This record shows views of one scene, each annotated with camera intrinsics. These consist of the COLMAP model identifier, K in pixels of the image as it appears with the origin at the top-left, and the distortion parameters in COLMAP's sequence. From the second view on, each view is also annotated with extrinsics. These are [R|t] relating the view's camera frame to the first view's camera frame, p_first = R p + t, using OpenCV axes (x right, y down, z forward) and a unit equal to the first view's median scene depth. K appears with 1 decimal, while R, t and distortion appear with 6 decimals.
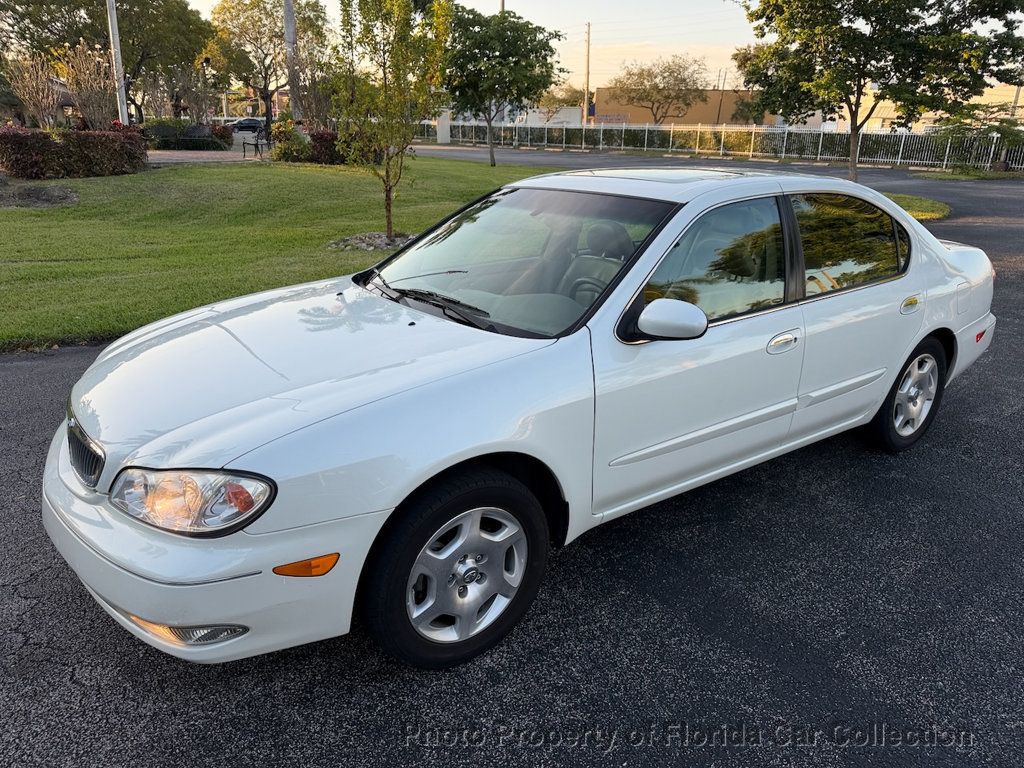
lens RADIAL K [[737.4, 0, 514.8], [0, 737.4, 393.3], [0, 0, 1]] dist [0.030167, -0.031879]
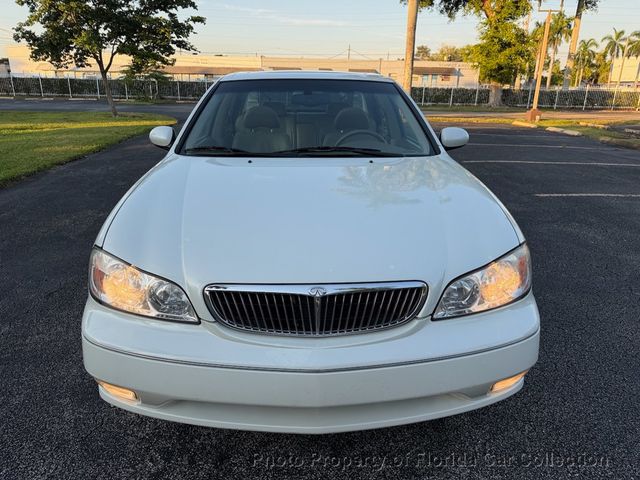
lens RADIAL K [[460.9, 0, 321.4], [0, 460.9, 241.7], [0, 0, 1]] dist [0.030167, -0.031879]
pose [[0.559063, -0.268381, 0.784487, -0.095821], [0.275153, 0.952597, 0.129806, -0.008283], [-0.782138, 0.143284, 0.606407, 0.056003]]
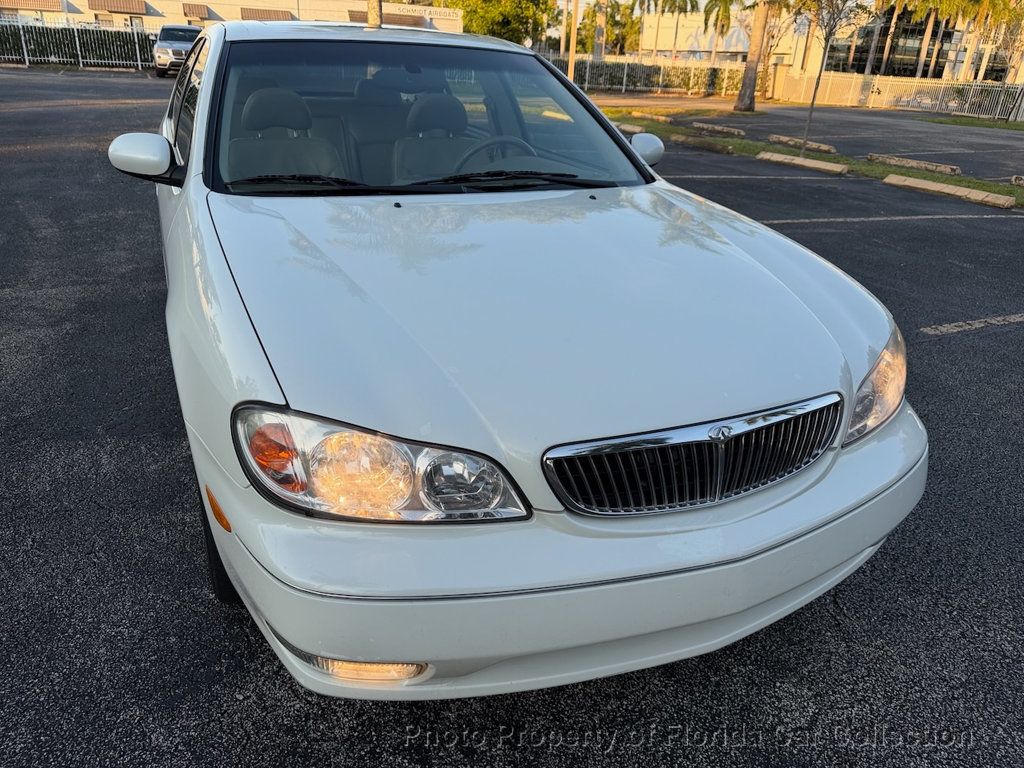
lens RADIAL K [[737.4, 0, 512.2], [0, 737.4, 380.4], [0, 0, 1]] dist [0.030167, -0.031879]
pose [[0.212143, -0.394865, 0.893911, -0.102959], [0.287293, 0.899510, 0.329158, -0.019207], [-0.934055, 0.186986, 0.304267, 0.083201]]
